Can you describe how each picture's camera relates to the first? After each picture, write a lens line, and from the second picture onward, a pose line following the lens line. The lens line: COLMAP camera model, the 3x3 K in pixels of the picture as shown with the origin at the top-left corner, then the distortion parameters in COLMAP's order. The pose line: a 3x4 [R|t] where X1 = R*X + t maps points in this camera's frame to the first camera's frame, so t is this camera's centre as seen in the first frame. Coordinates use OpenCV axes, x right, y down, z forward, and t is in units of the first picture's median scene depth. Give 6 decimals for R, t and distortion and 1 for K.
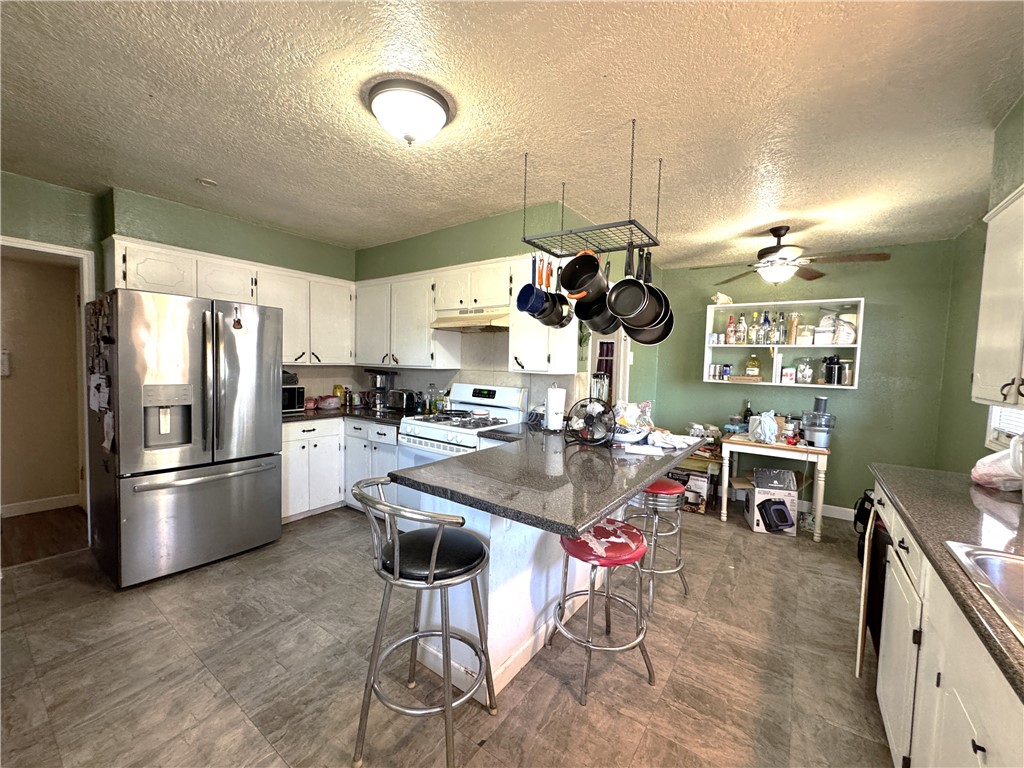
lens RADIAL K [[409.0, 0, 507.1], [0, 409.0, 384.0], [0, 0, 1]] dist [-0.004366, 0.000575]
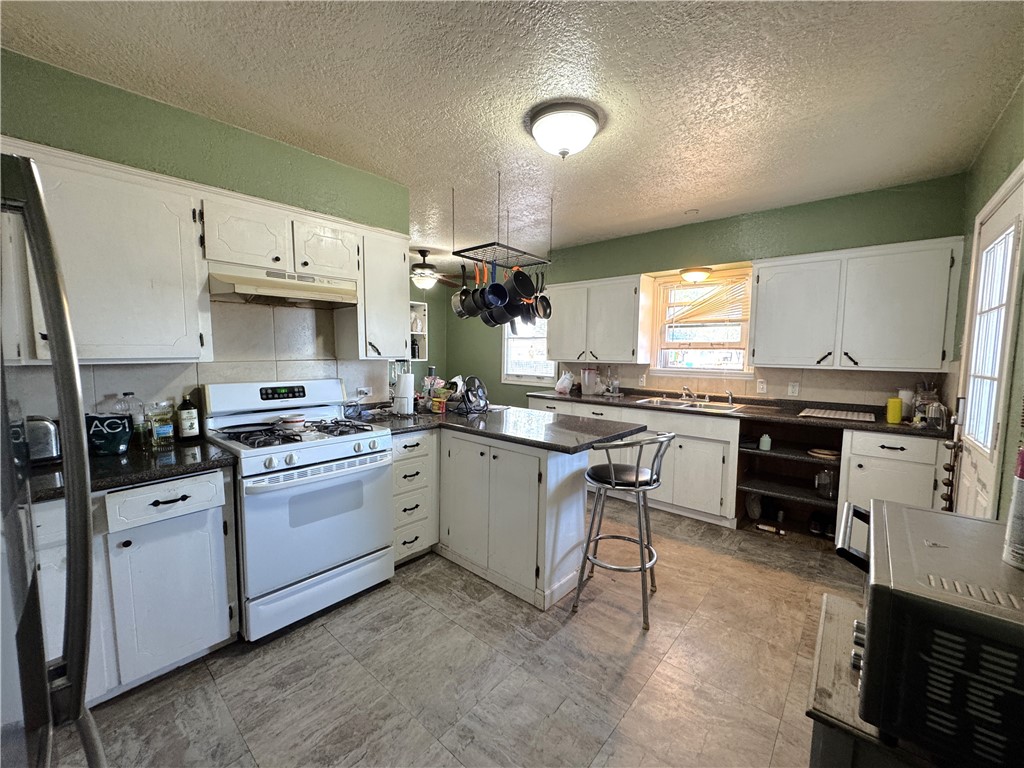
lens RADIAL K [[409.0, 0, 507.8], [0, 409.0, 387.0], [0, 0, 1]] dist [-0.004366, 0.000575]
pose [[0.097135, -0.112801, 0.988858, -0.763347], [0.031751, 0.993402, 0.110200, -0.055698], [-0.994765, 0.020693, 0.100076, 0.566337]]
